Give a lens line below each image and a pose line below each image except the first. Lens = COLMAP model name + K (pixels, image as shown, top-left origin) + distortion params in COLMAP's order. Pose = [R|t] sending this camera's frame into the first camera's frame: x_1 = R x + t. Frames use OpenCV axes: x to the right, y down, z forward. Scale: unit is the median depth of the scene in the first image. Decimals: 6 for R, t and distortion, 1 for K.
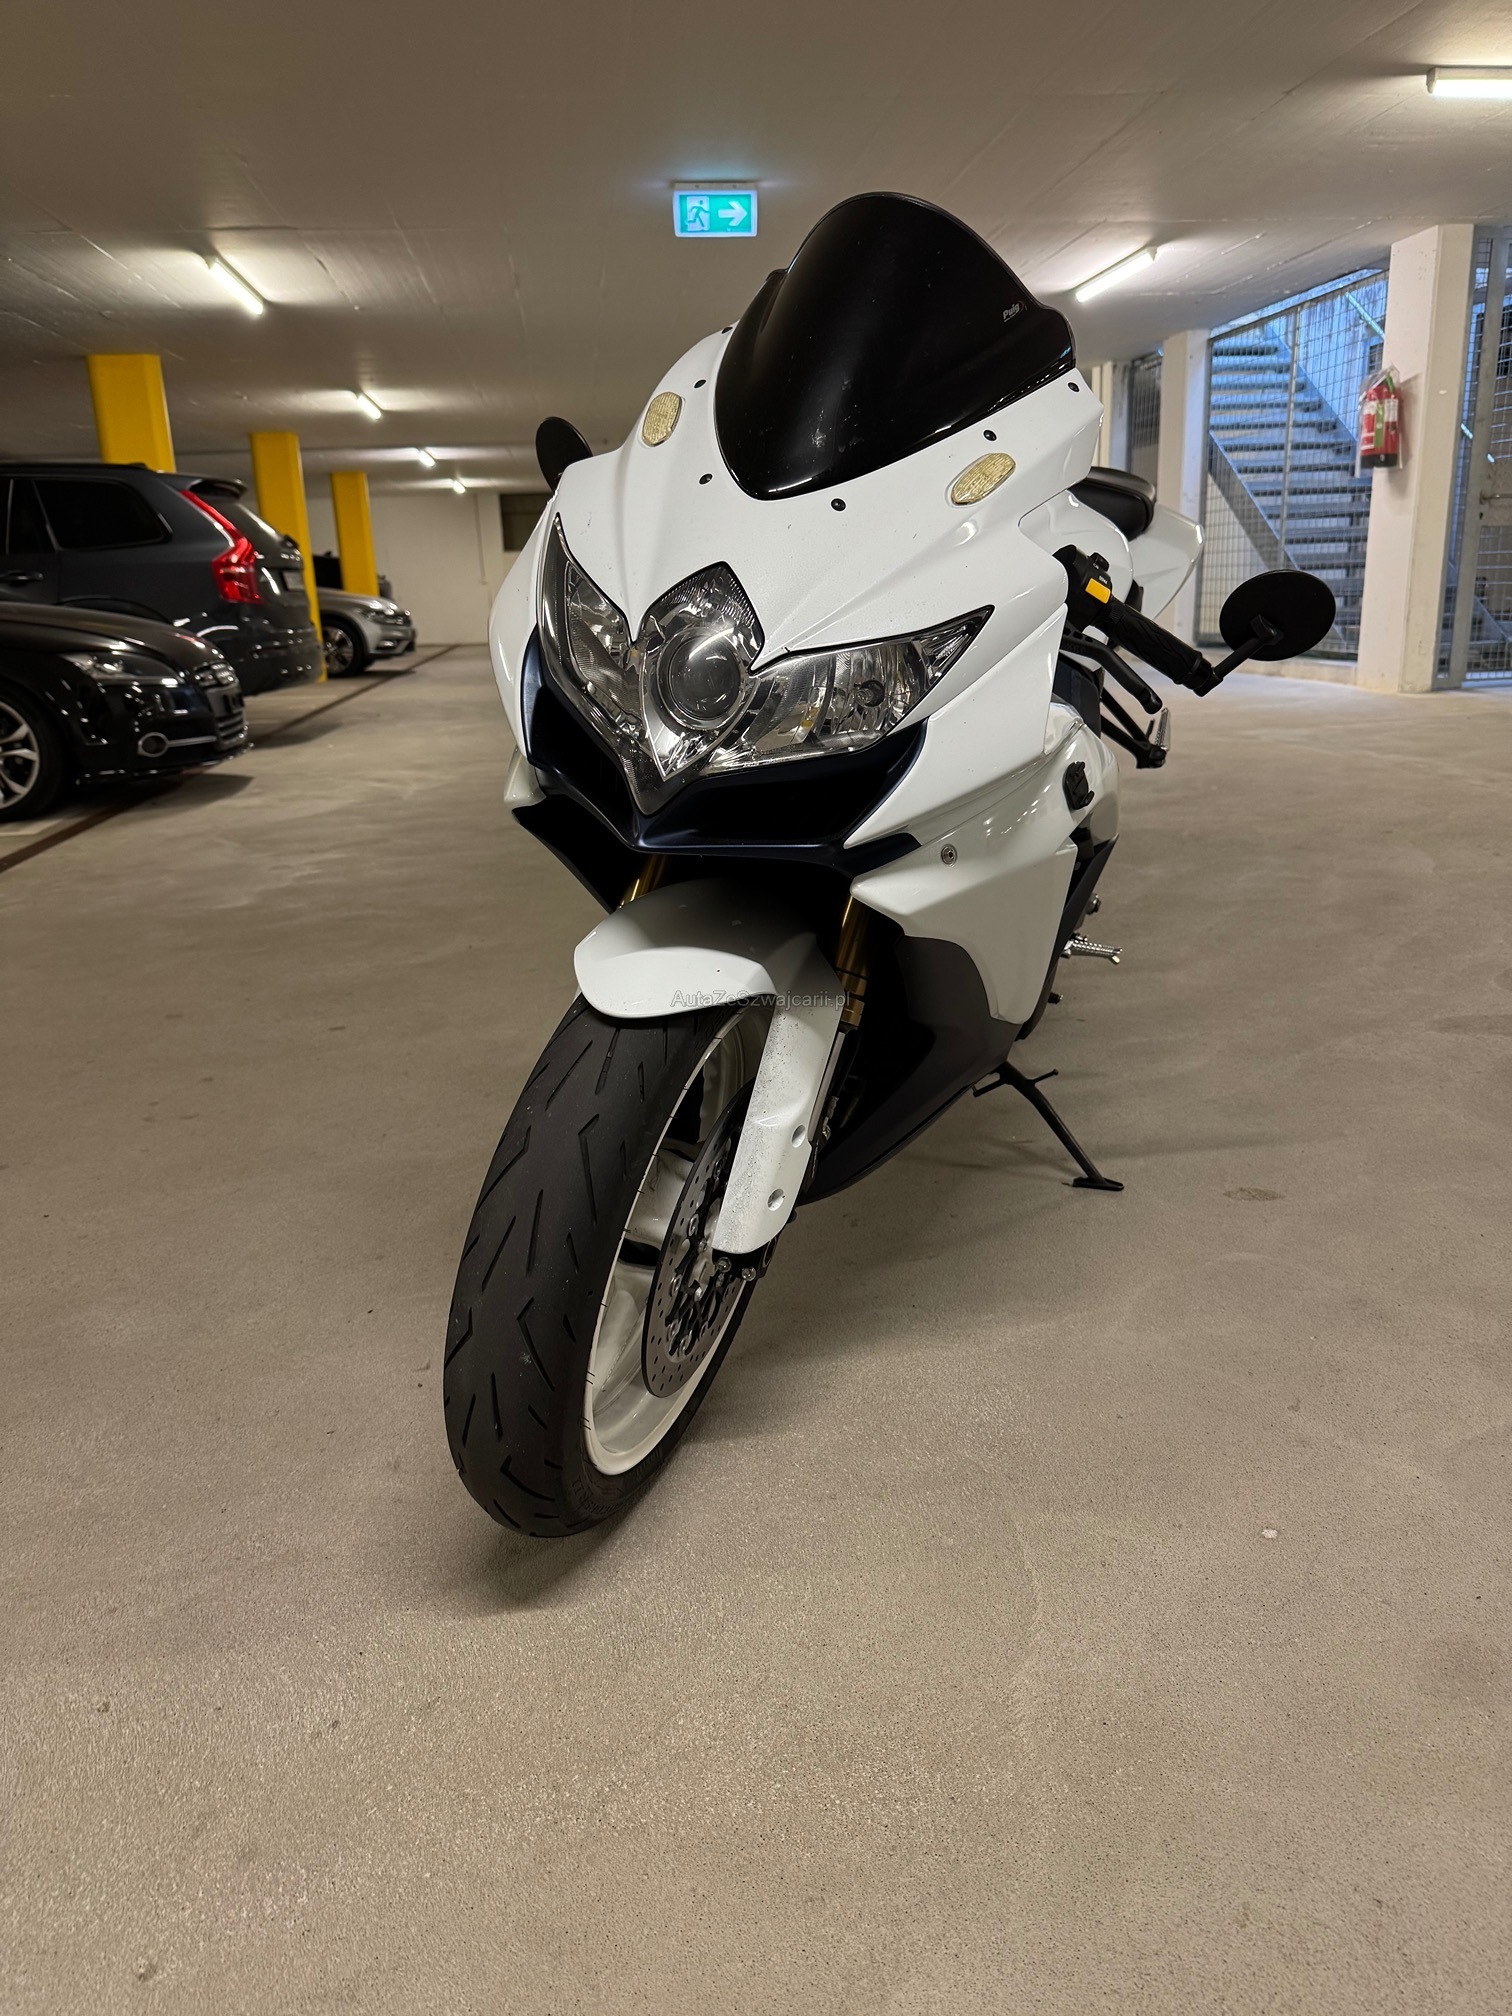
lens RADIAL K [[1413.3, 0, 751.7], [0, 1413.3, 1007.2], [0, 0, 1]] dist [0.003277, -0.002645]
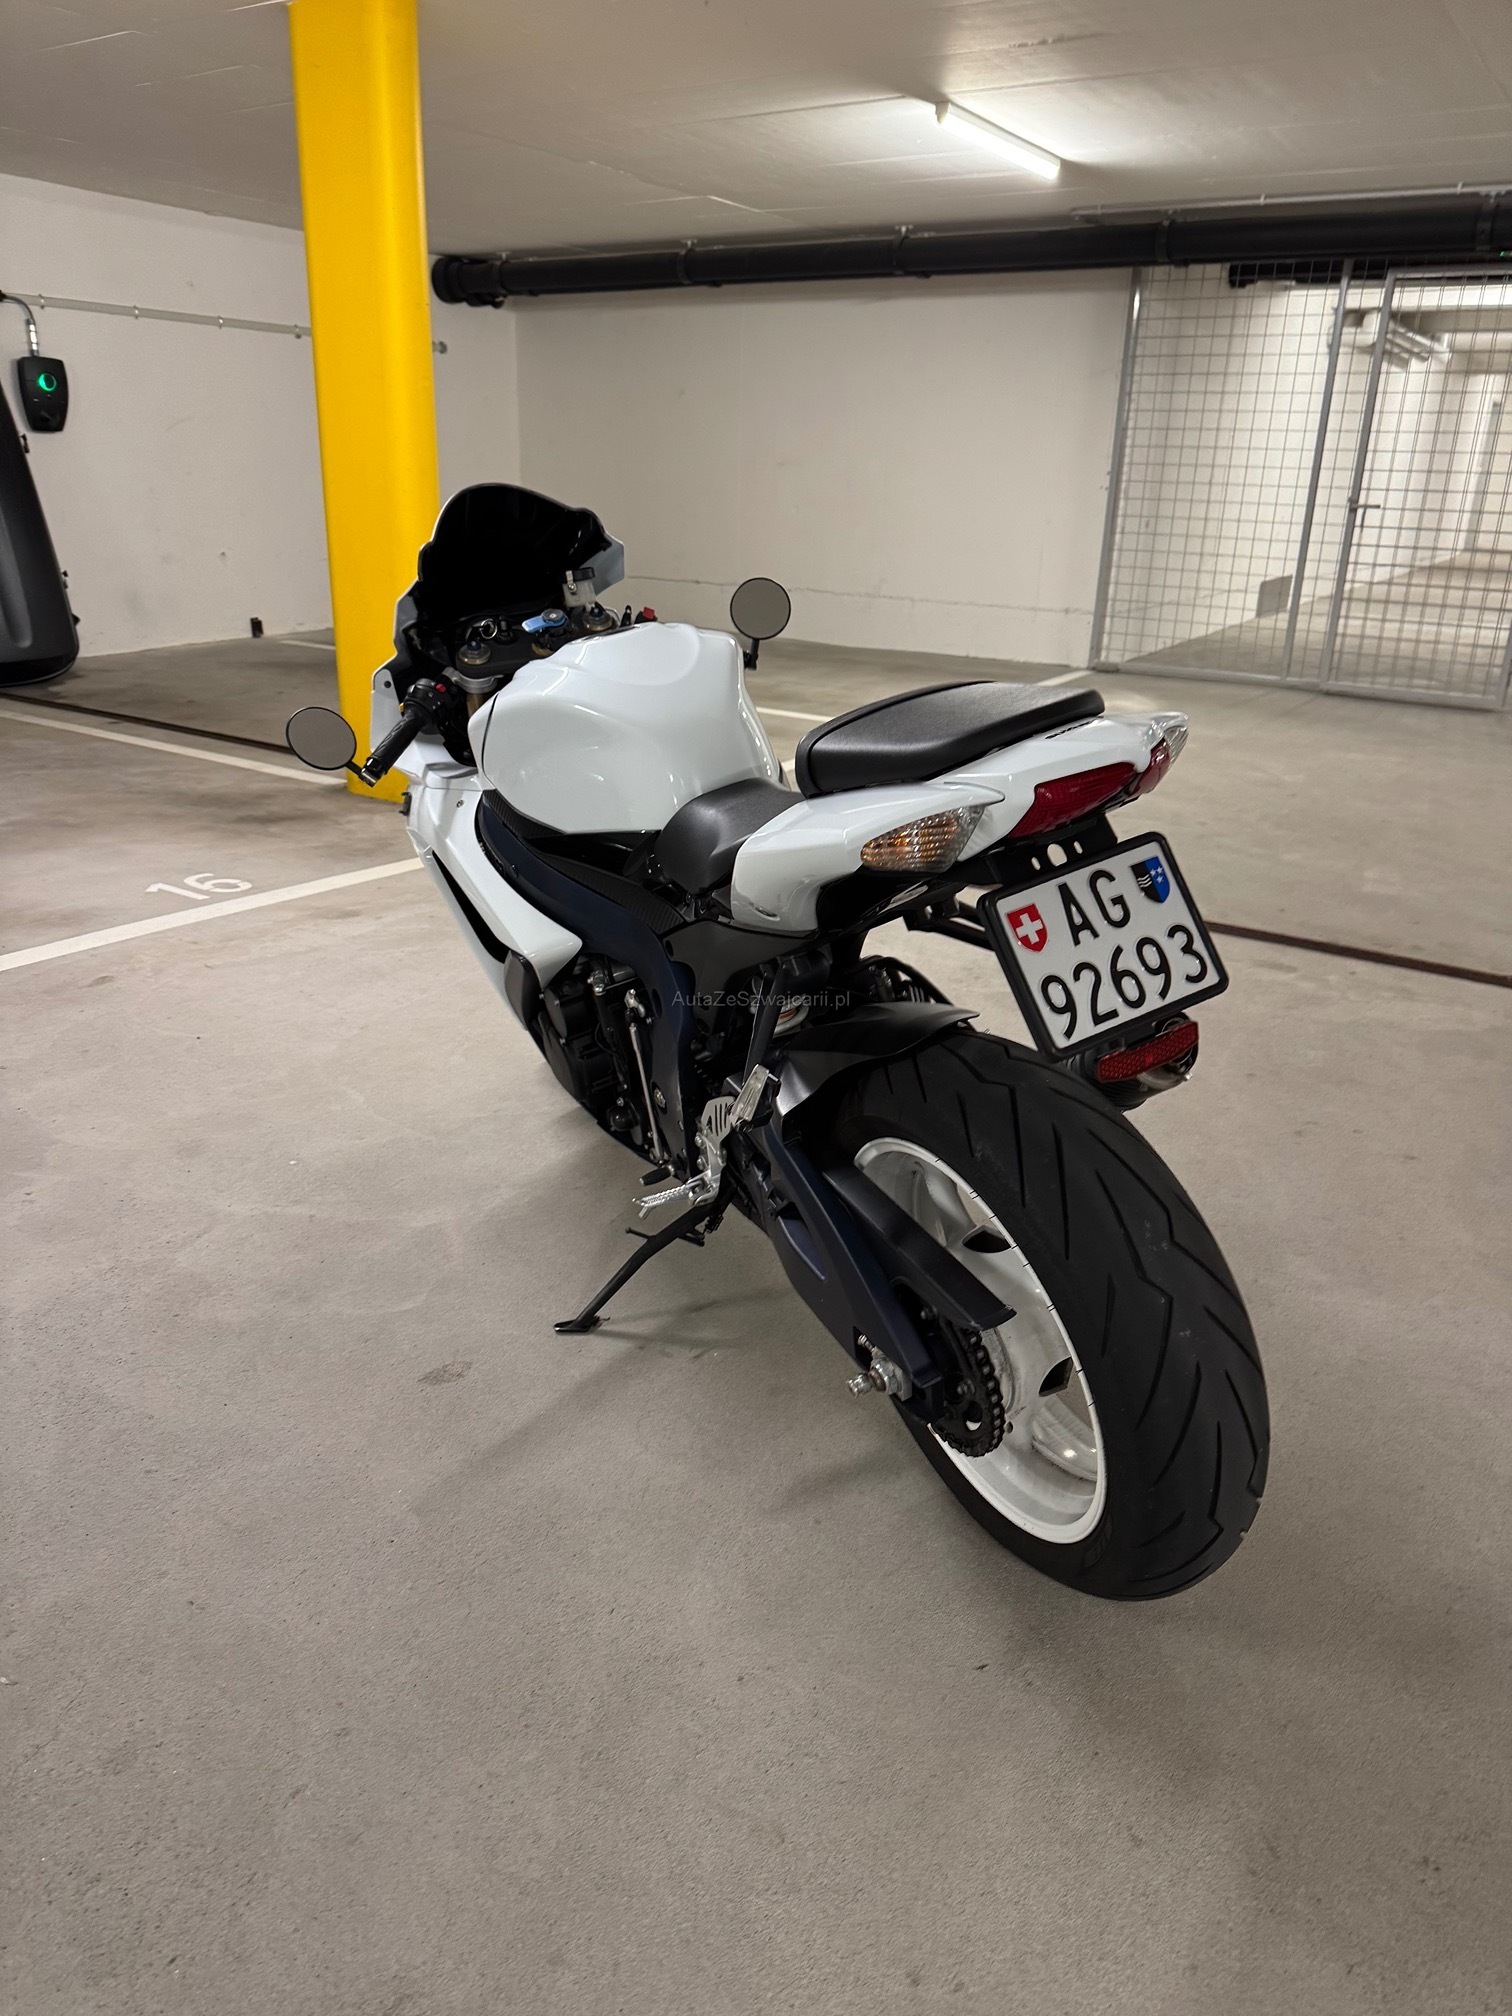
lens RADIAL K [[1413.3, 0, 751.7], [0, 1413.3, 1007.2], [0, 0, 1]] dist [0.003277, -0.002645]
pose [[-0.646712, 0.286463, -0.706896, 0.179634], [-0.229287, 0.810910, 0.538380, -0.140515], [0.727455, 0.510259, -0.458743, 0.314906]]
